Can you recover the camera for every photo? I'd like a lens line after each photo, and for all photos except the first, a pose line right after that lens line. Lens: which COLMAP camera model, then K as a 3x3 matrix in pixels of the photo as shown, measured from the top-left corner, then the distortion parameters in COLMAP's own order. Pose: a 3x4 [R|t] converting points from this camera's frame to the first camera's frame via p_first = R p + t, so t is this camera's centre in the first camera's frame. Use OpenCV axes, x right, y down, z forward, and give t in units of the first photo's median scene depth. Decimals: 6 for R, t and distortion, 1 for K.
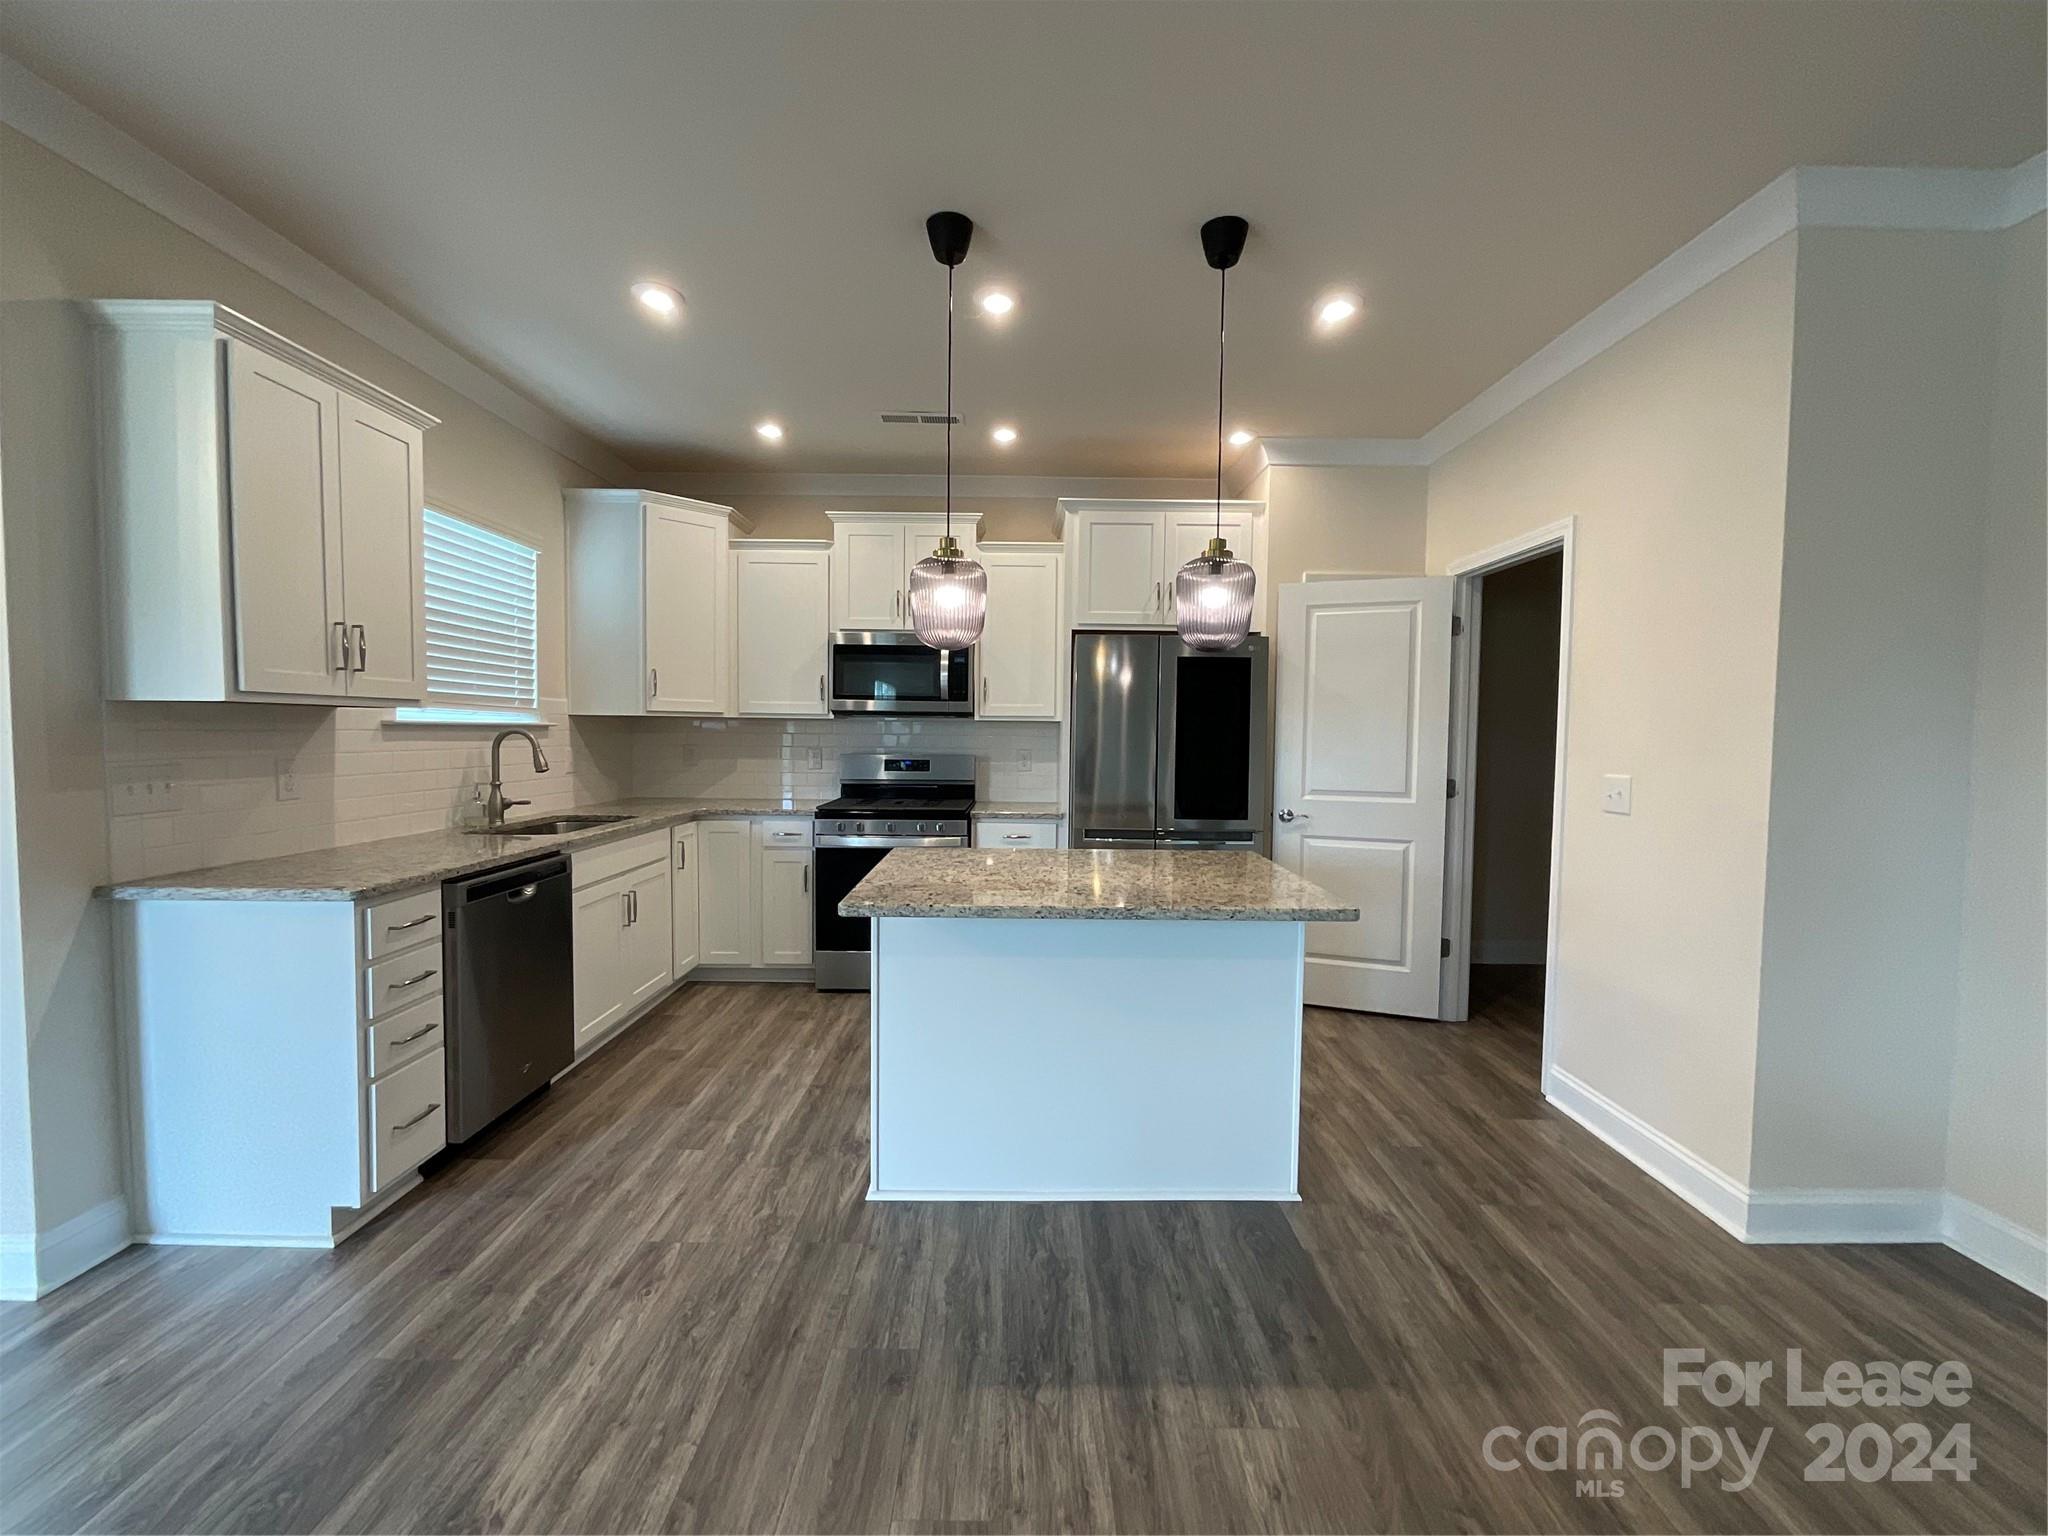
lens RADIAL K [[829.9, 0, 1031.7], [0, 829.9, 768.3], [0, 0, 1]] dist [-0.011175, 0.000003]
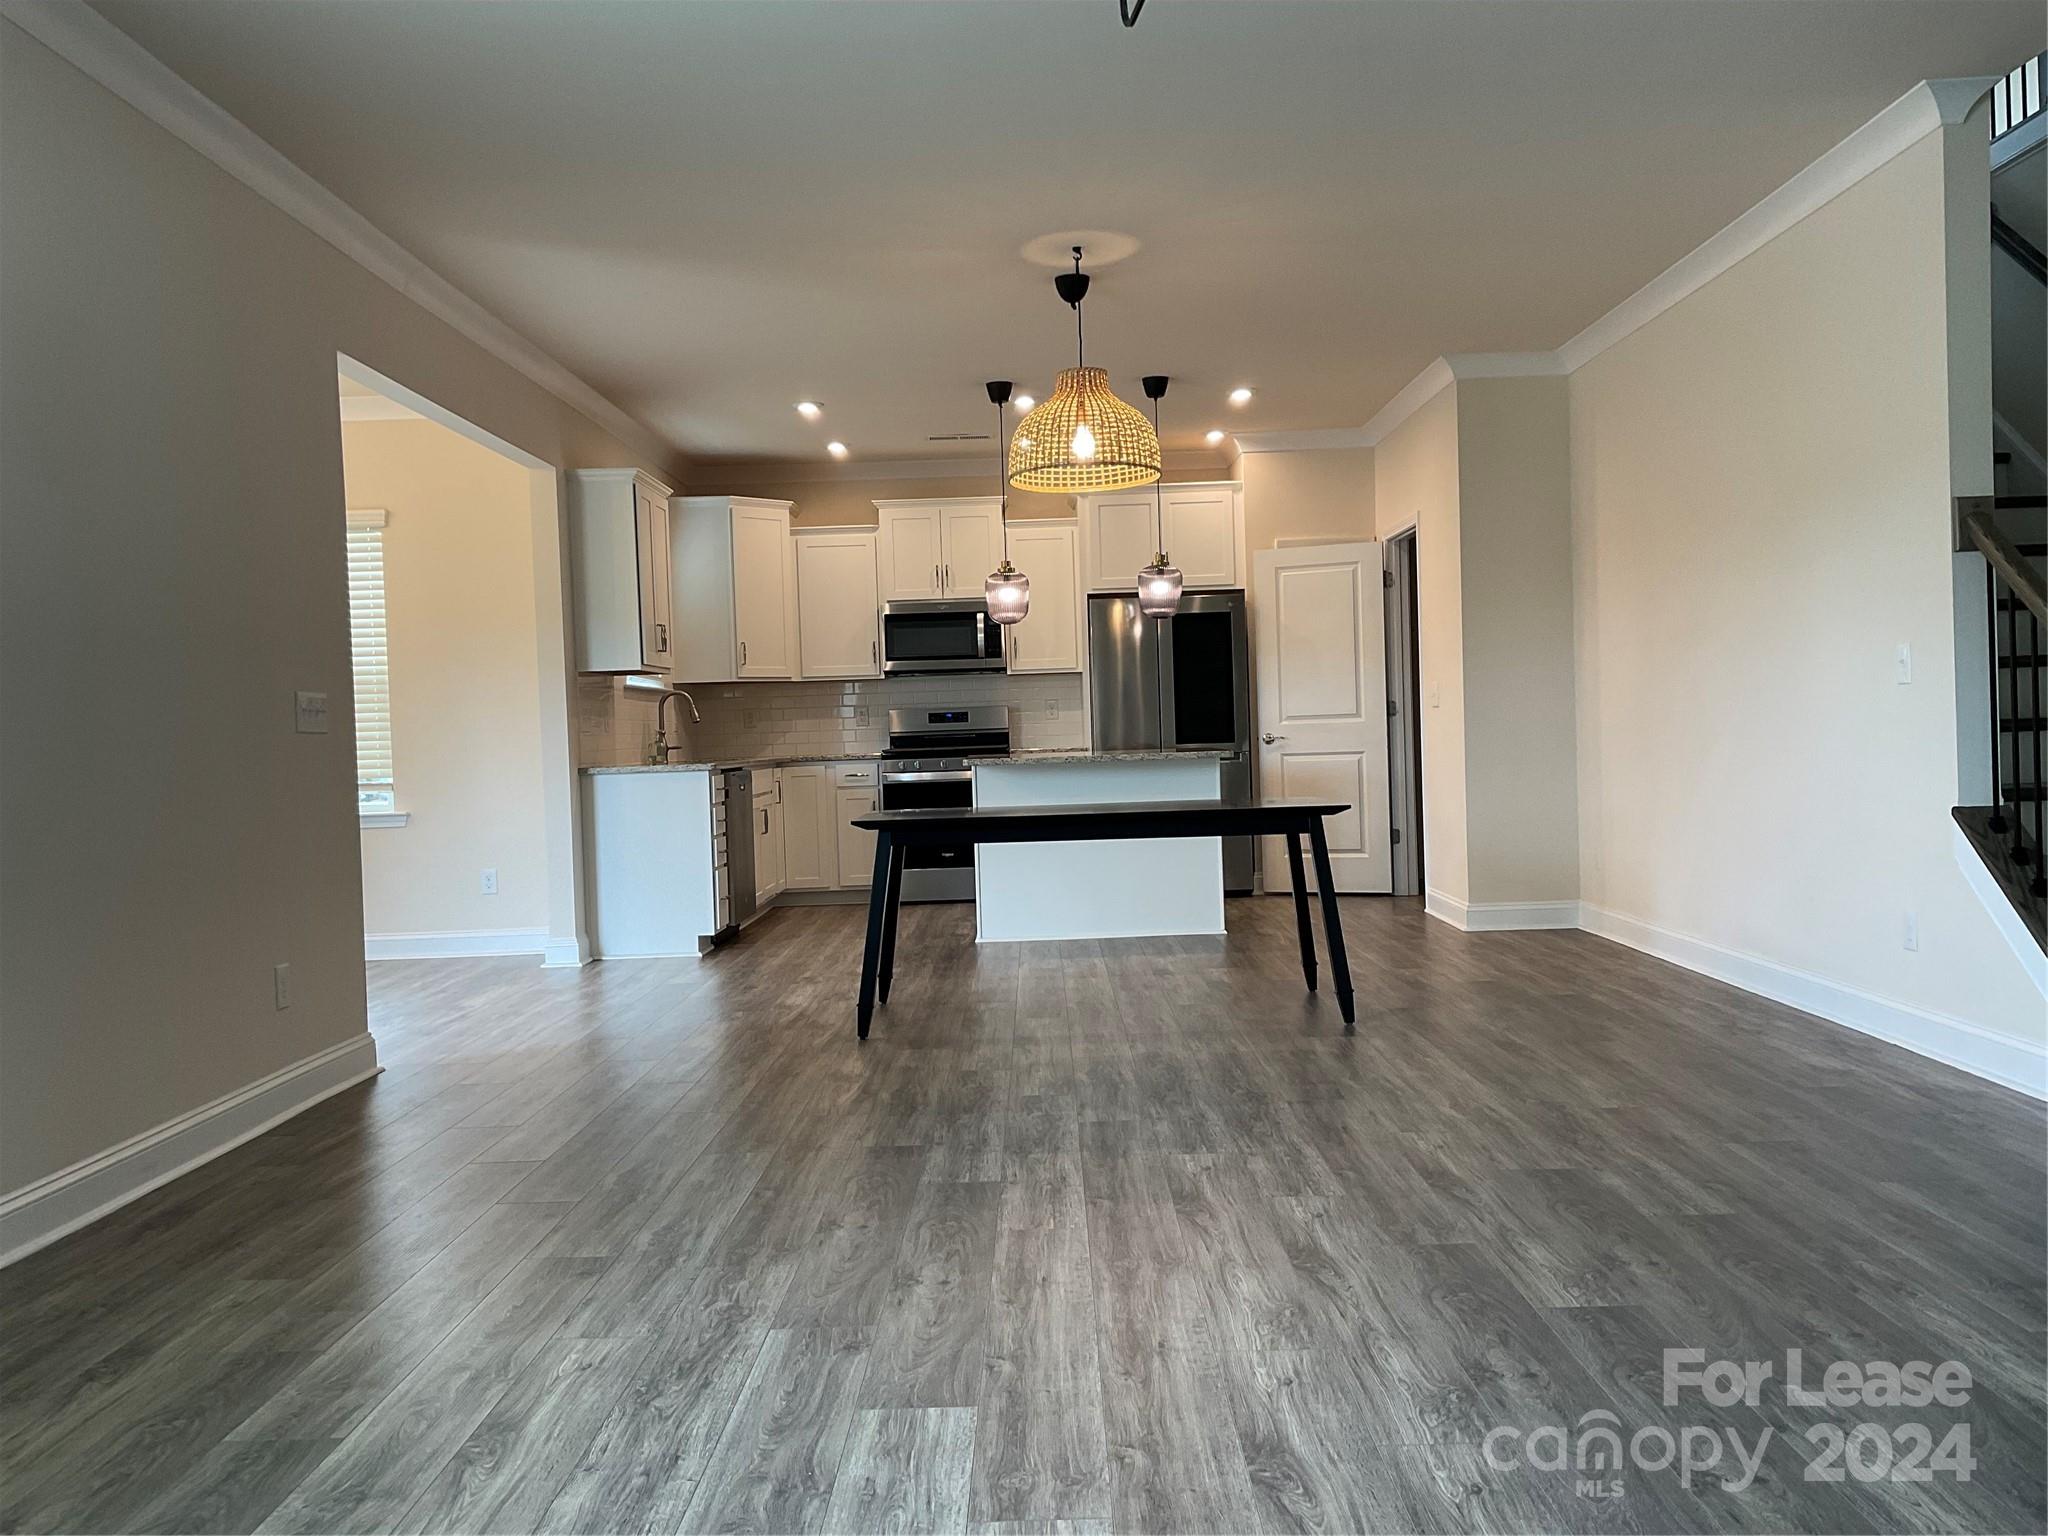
lens RADIAL K [[1722.6, 0, 1018.6], [0, 1722.6, 775.7], [0, 0, 1]] dist [-0.029454, -0.012265]
pose [[0.998876, -0.043562, -0.018696, -0.015427], [0.043191, 0.998871, -0.019774, 0.138720], [0.019536, 0.018944, 0.999630, -1.469511]]
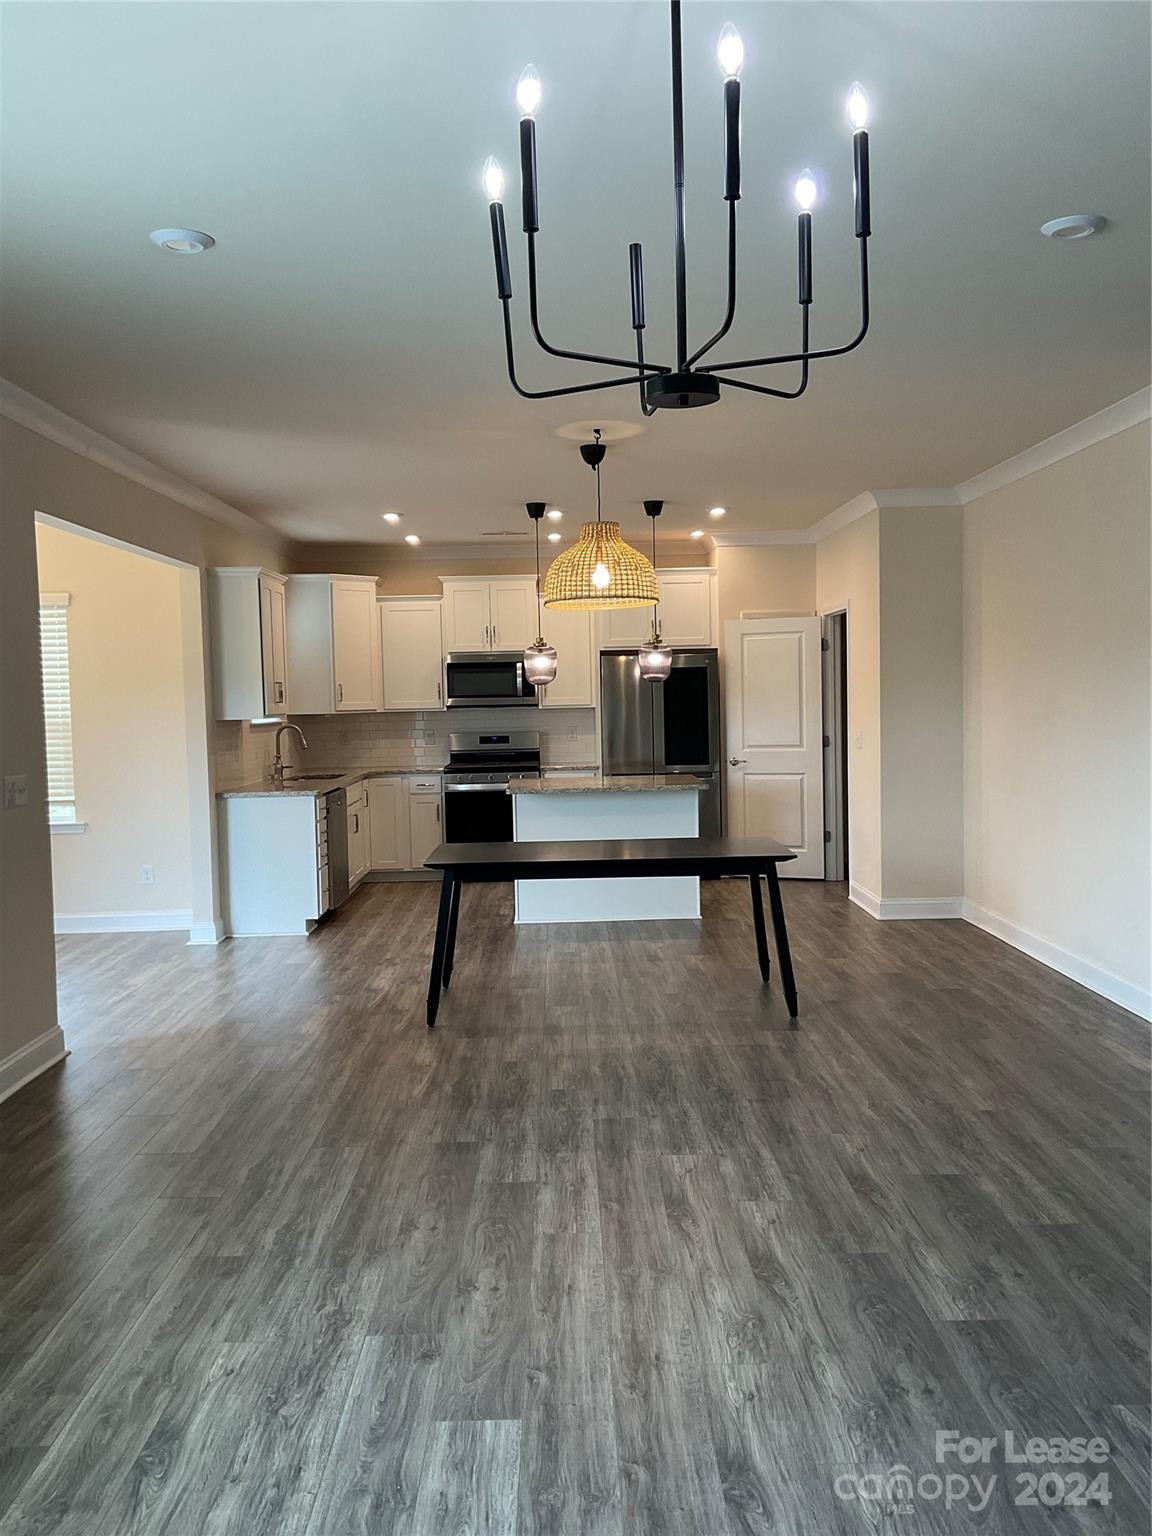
lens RADIAL K [[1291.9, 0, 573.3], [0, 1291.9, 756.9], [0, 0, 1]] dist [-0.029454, -0.012265]
pose [[0.999439, -0.033289, 0.003791, -0.018414], [0.033271, 0.999435, 0.004828, 0.023401], [-0.003950, -0.004699, 0.999981, -1.469772]]
